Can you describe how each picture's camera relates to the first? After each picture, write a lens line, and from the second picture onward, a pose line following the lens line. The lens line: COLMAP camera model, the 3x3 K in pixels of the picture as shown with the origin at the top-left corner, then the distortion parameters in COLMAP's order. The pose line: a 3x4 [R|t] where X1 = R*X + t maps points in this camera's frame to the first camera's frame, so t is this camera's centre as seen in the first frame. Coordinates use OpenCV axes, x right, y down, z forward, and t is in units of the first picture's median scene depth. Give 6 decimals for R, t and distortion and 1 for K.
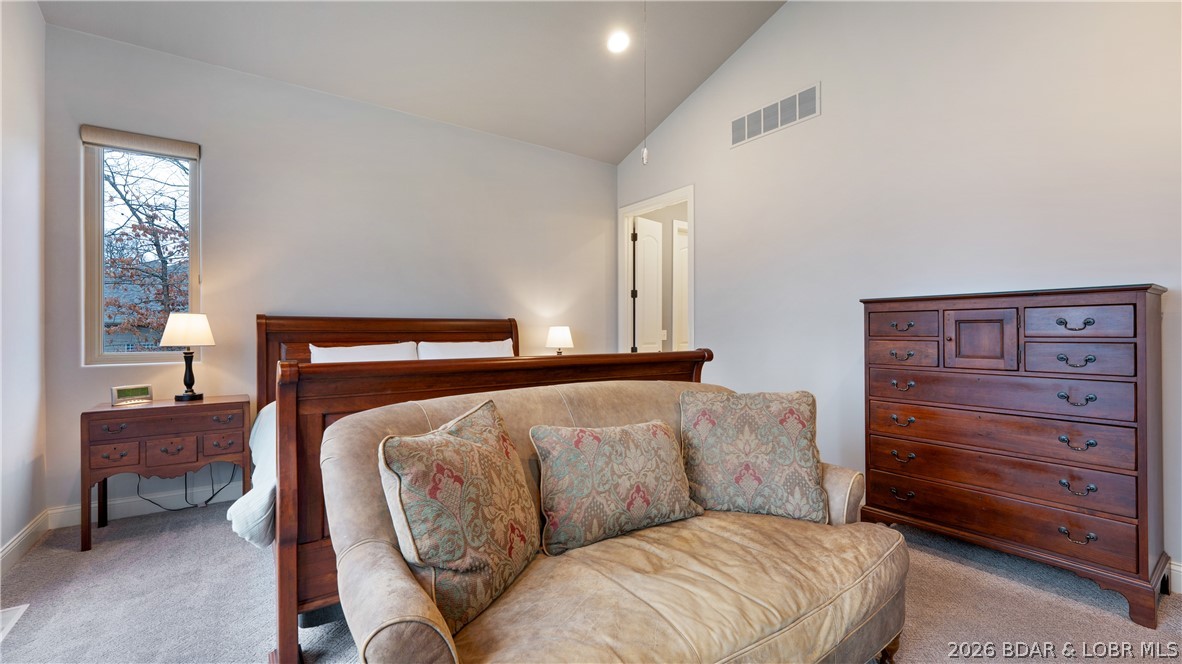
lens RADIAL K [[488.6, 0, 591.0], [0, 488.6, 332.0], [0, 0, 1]] dist [-0.002785, -0.000235]
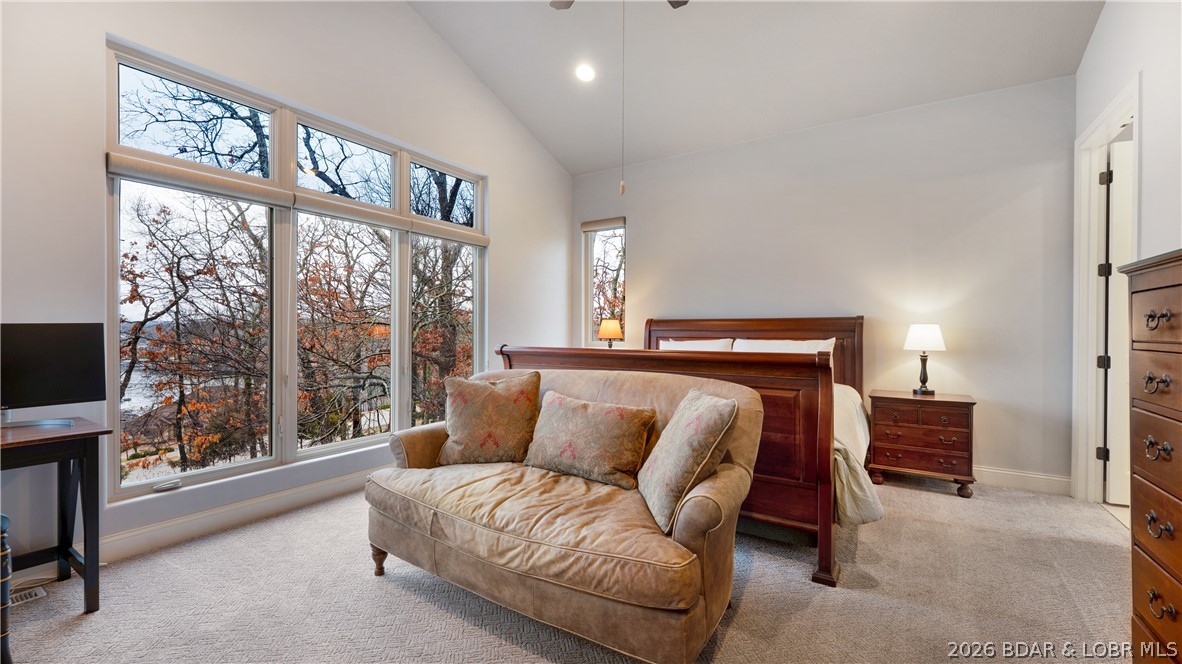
lens RADIAL K [[488.6, 0, 591.0], [0, 488.6, 332.0], [0, 0, 1]] dist [-0.002785, -0.000235]
pose [[0.376322, 0.007263, -0.926461, 0.772374], [0.000075, 0.999969, 0.007870, -0.005608], [0.926489, -0.003031, 0.376309, 0.294655]]
